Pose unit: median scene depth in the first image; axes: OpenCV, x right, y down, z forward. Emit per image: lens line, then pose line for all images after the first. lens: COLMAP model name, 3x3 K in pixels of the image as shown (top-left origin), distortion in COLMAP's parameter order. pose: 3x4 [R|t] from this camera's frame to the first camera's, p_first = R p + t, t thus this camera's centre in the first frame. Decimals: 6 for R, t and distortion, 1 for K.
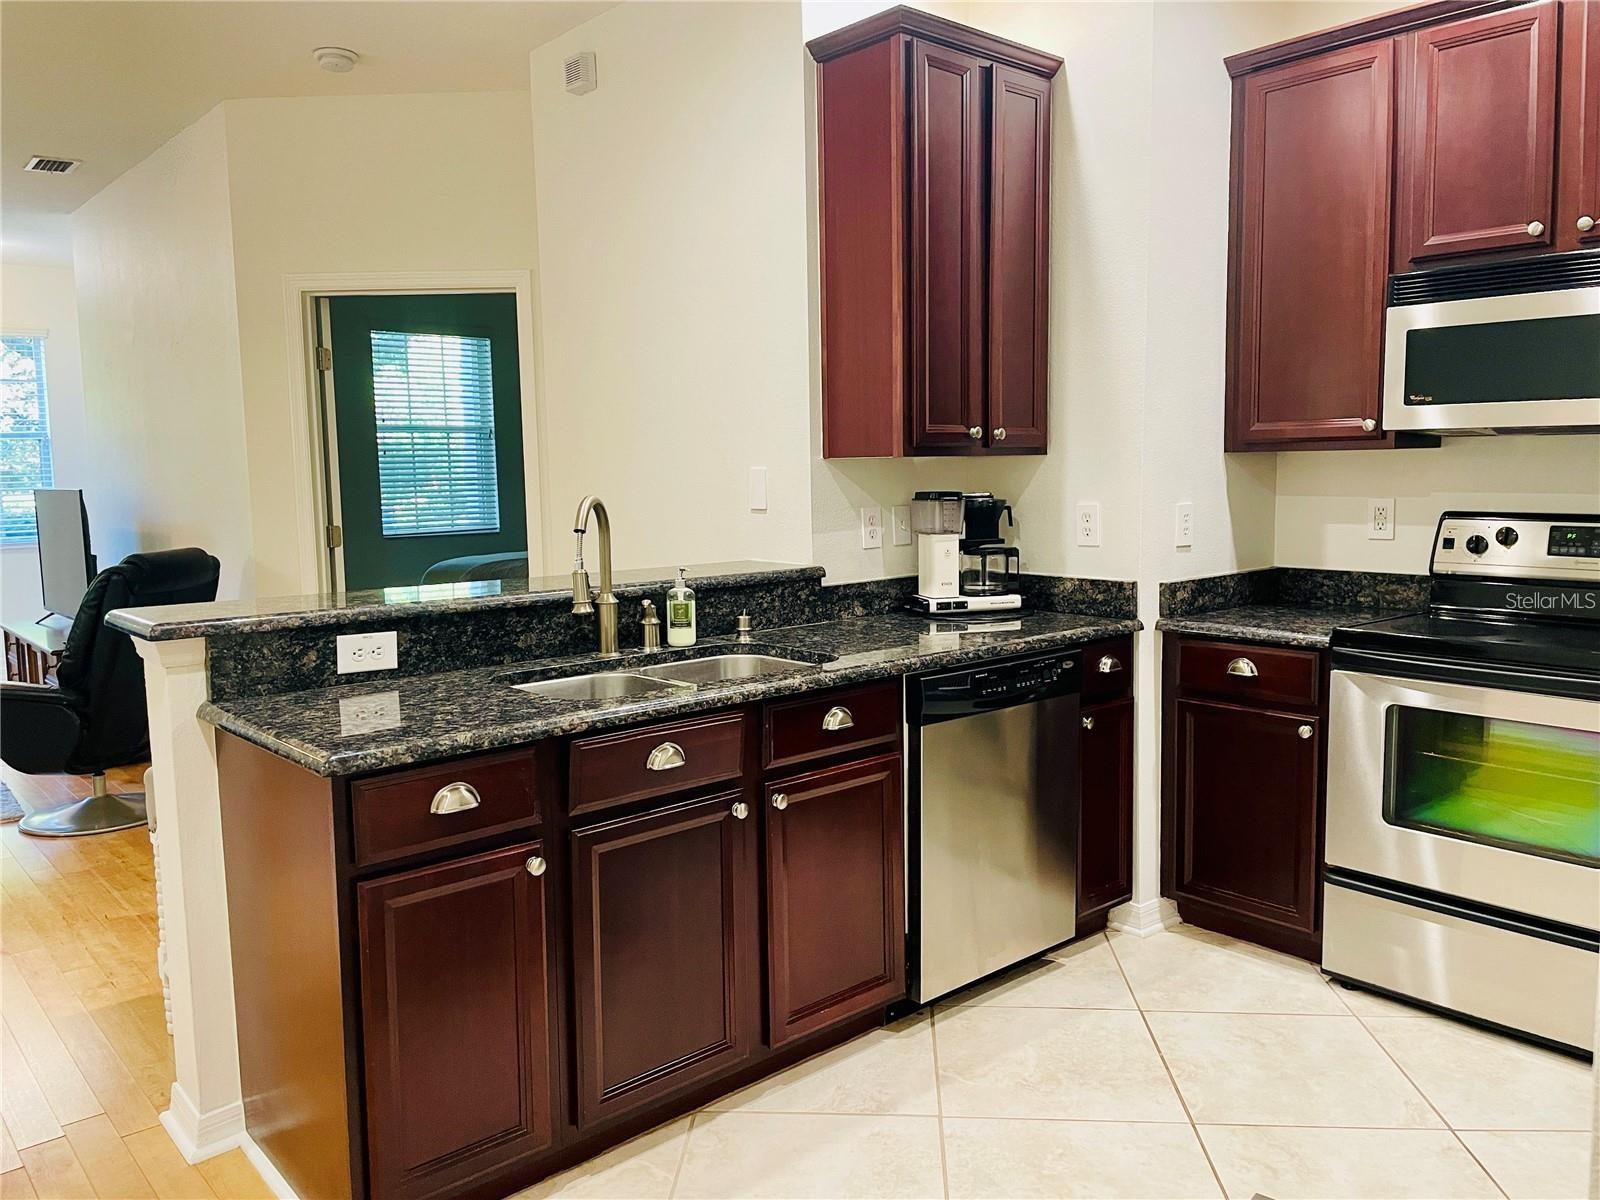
lens RADIAL K [[1217.3, 0, 798.8], [0, 1217.3, 592.0], [0, 0, 1]] dist [0.090360, -0.121544]
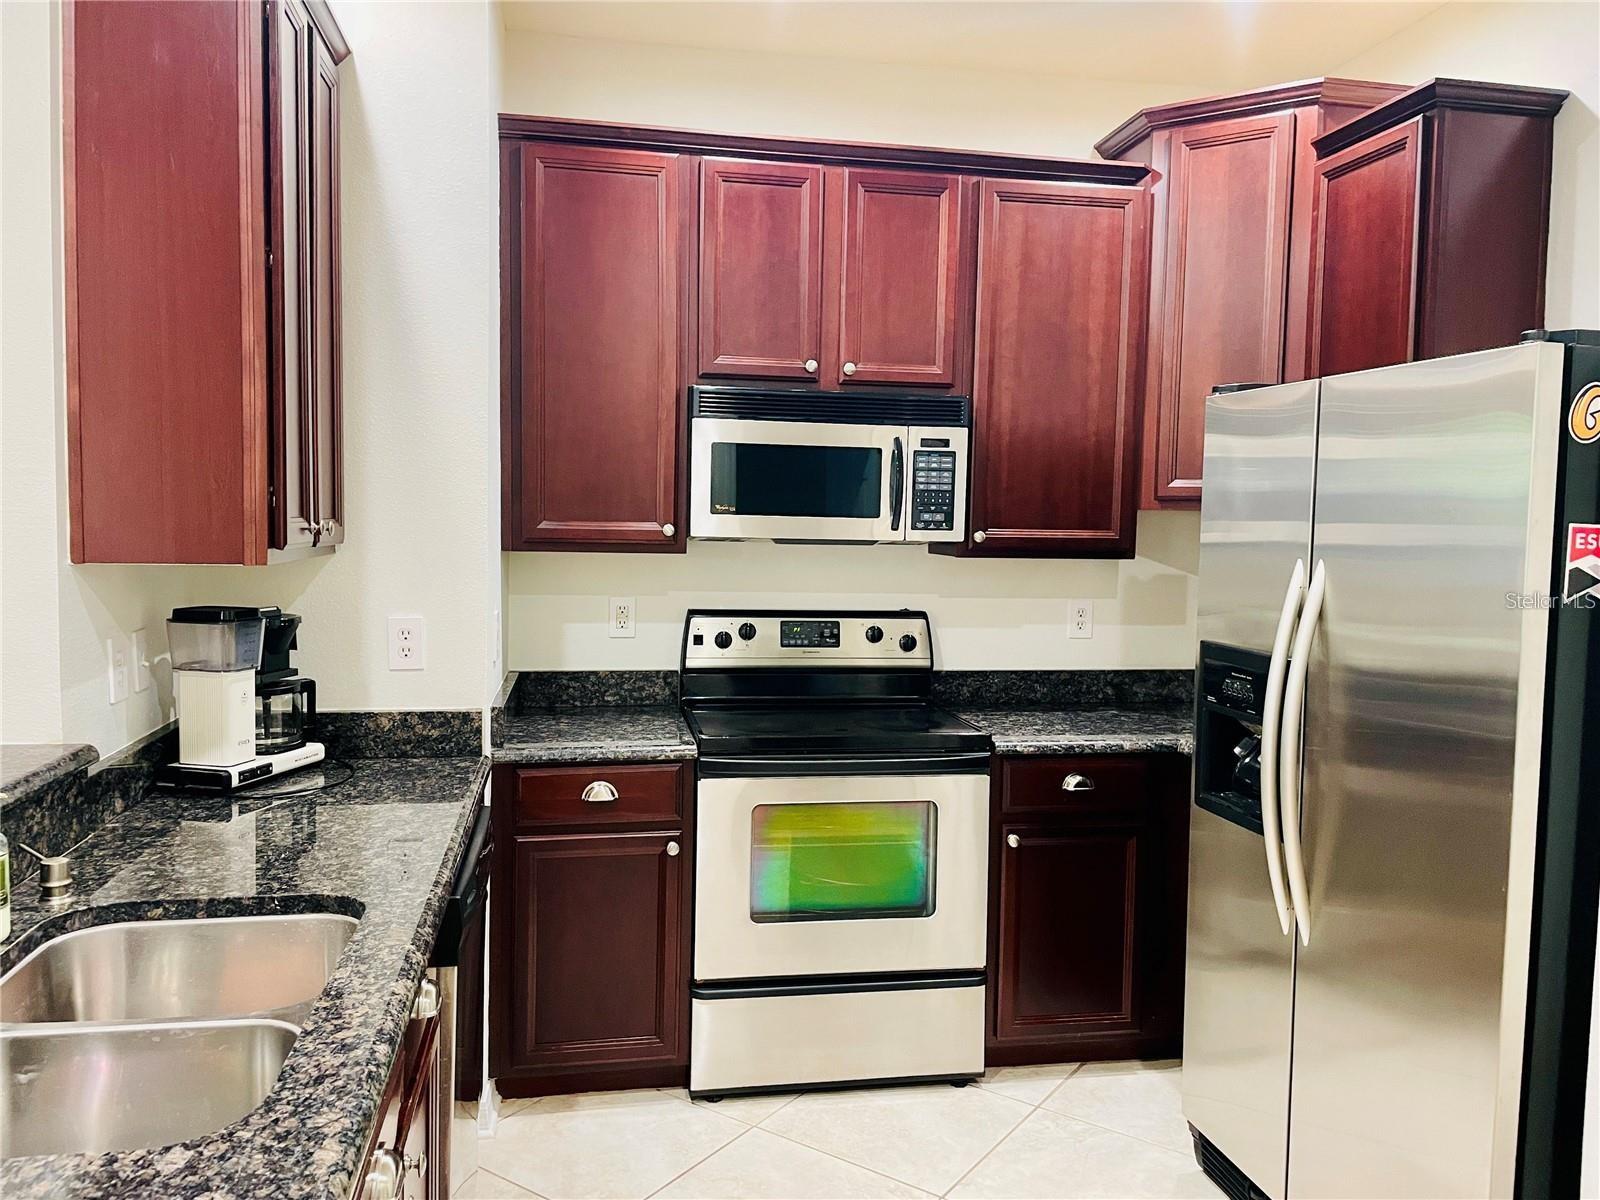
lens RADIAL K [[1217.3, 0, 798.8], [0, 1217.3, 592.0], [0, 0, 1]] dist [0.090360, -0.121544]
pose [[0.510553, -0.032633, 0.859227, -0.330426], [0.063442, 0.997985, 0.000205, -0.075344], [-0.857502, 0.054406, 0.511595, 0.387591]]
